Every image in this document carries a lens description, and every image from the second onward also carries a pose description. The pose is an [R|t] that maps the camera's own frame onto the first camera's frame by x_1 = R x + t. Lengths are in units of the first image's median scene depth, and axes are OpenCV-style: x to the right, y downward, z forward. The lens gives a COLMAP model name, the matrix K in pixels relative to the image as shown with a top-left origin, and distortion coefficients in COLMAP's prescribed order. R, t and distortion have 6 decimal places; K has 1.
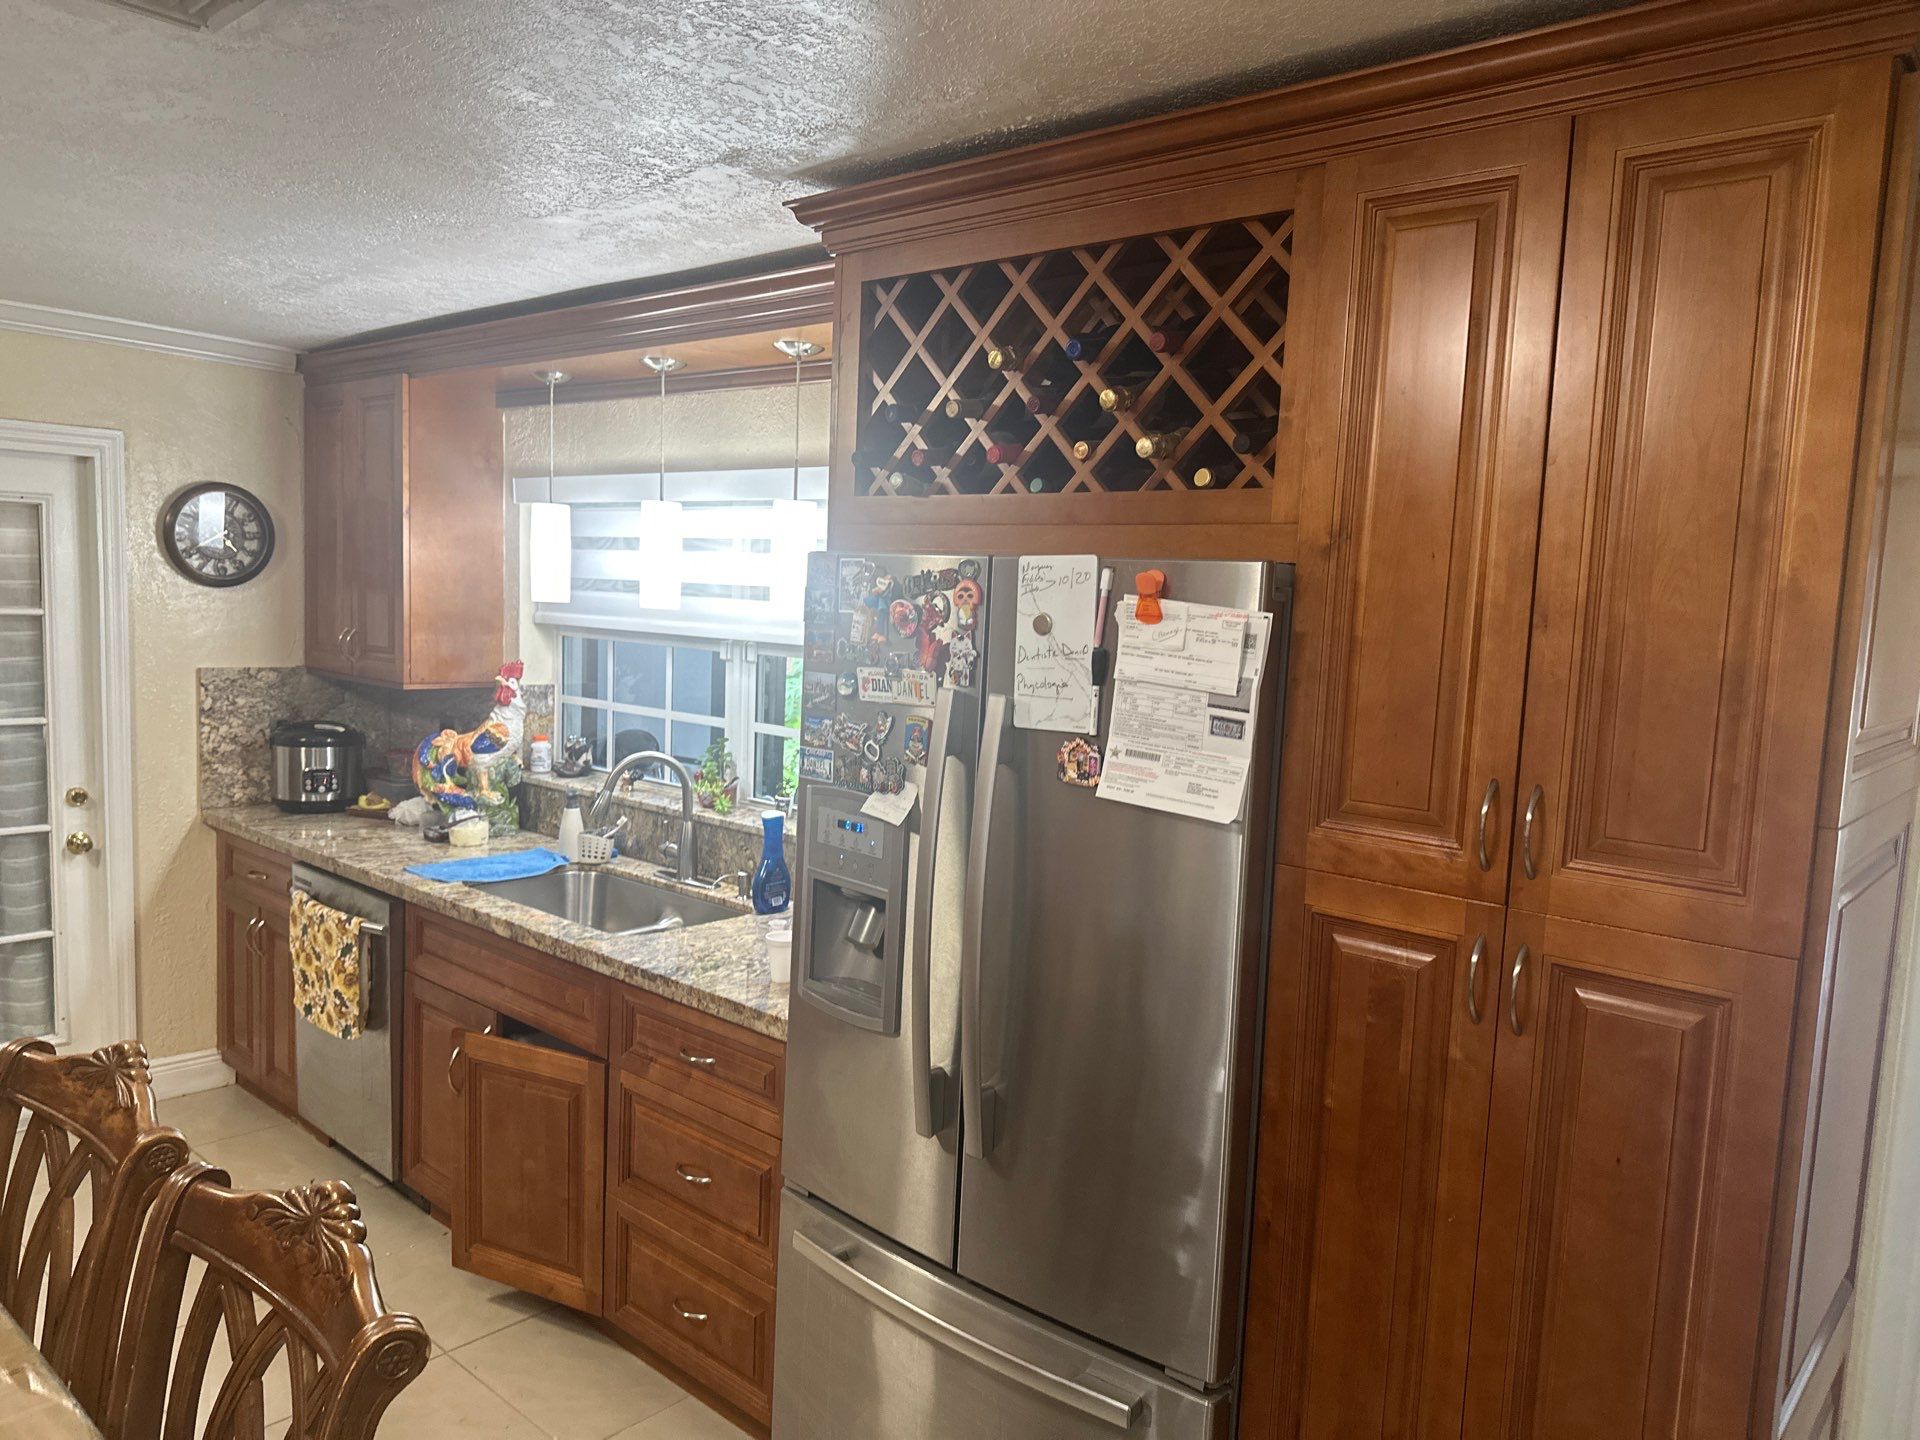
lens RADIAL K [[1328.9, 0, 956.1], [0, 1328.9, 727.8], [0, 0, 1]] dist [0.082859, -0.095853]
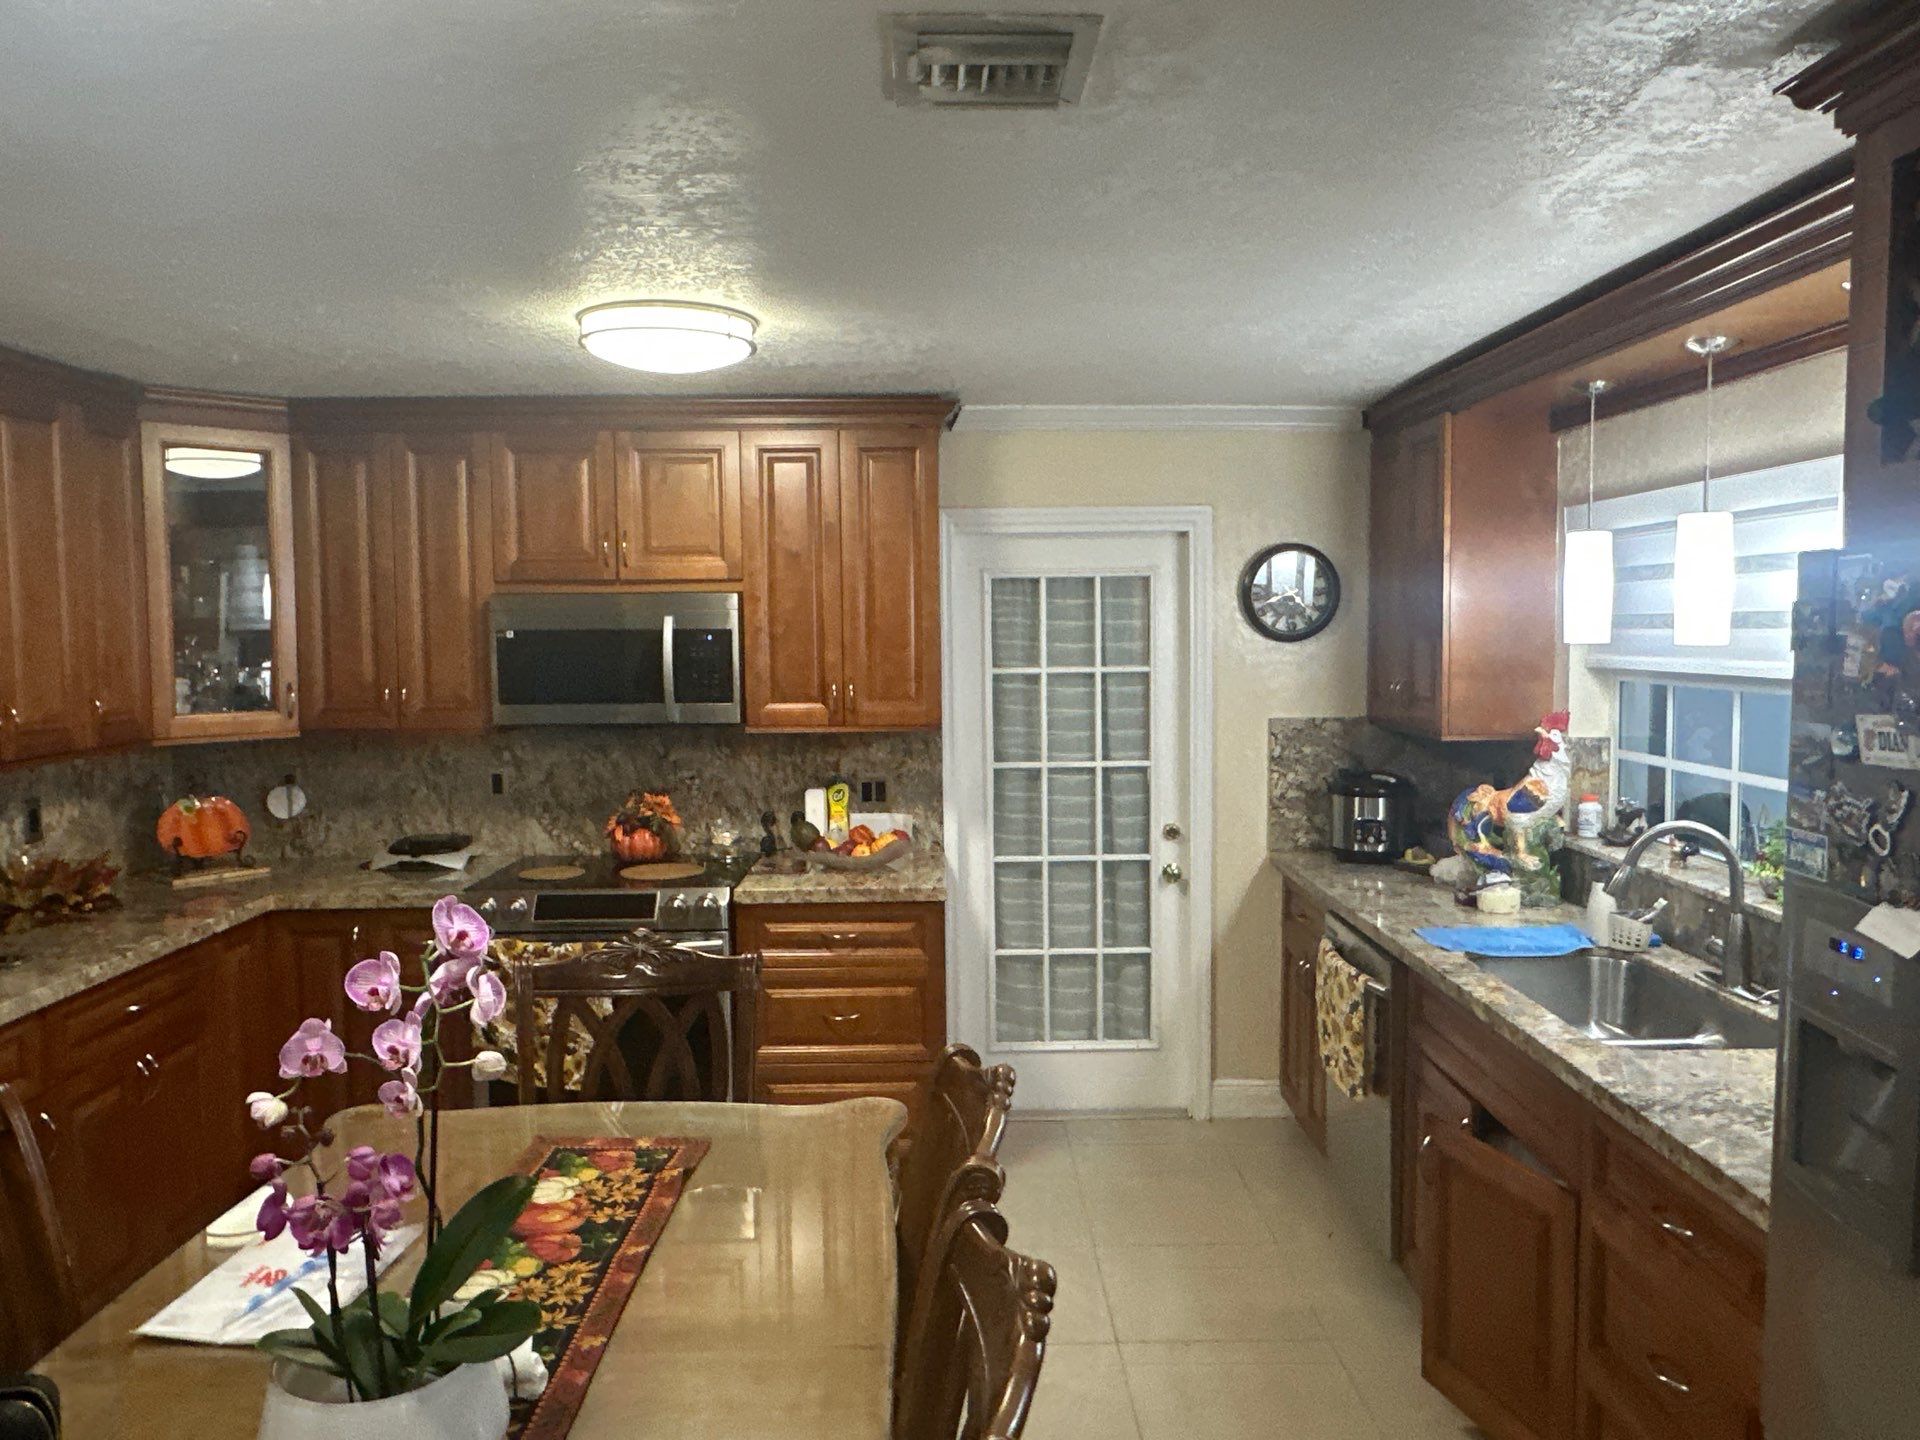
lens RADIAL K [[1349.9, 0, 965.4], [0, 1349.9, 712.6], [0, 0, 1]] dist [-0.003802, -0.002984]
pose [[0.677933, -0.000647, -0.735124, 0.064967], [-0.036212, 0.998756, -0.034274, -0.003641], [0.734232, 0.049855, 0.677066, 0.107034]]
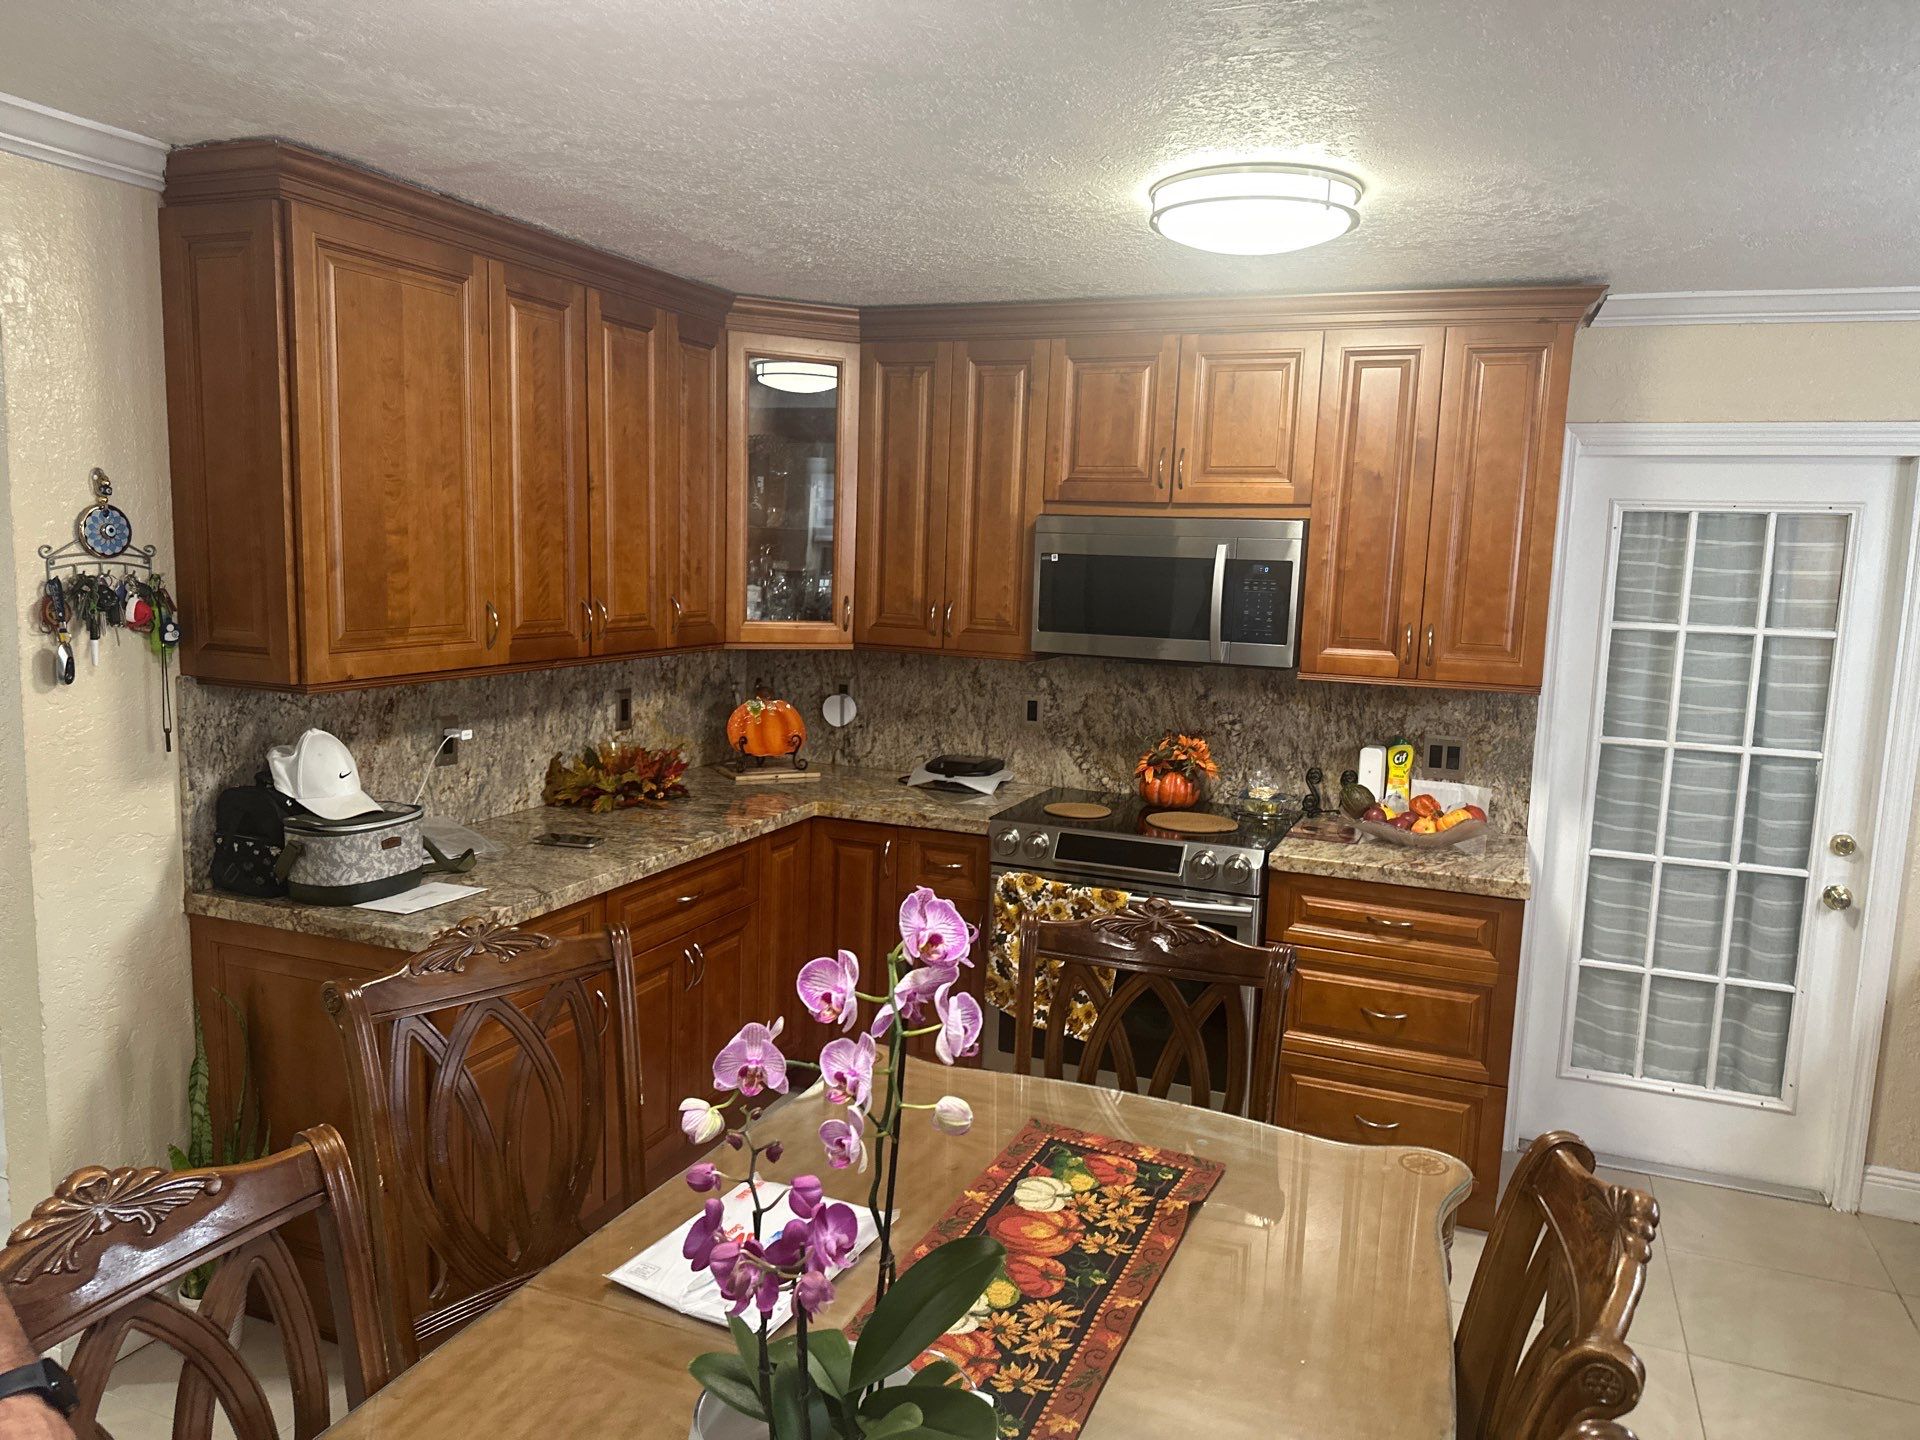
lens RADIAL K [[1328.9, 0, 956.1], [0, 1328.9, 727.8], [0, 0, 1]] dist [0.082859, -0.095853]
pose [[0.332142, 0.096127, -0.938318, -0.022625], [-0.114379, 0.991557, 0.061093, -0.012868], [0.936269, 0.087032, 0.340332, 0.155559]]
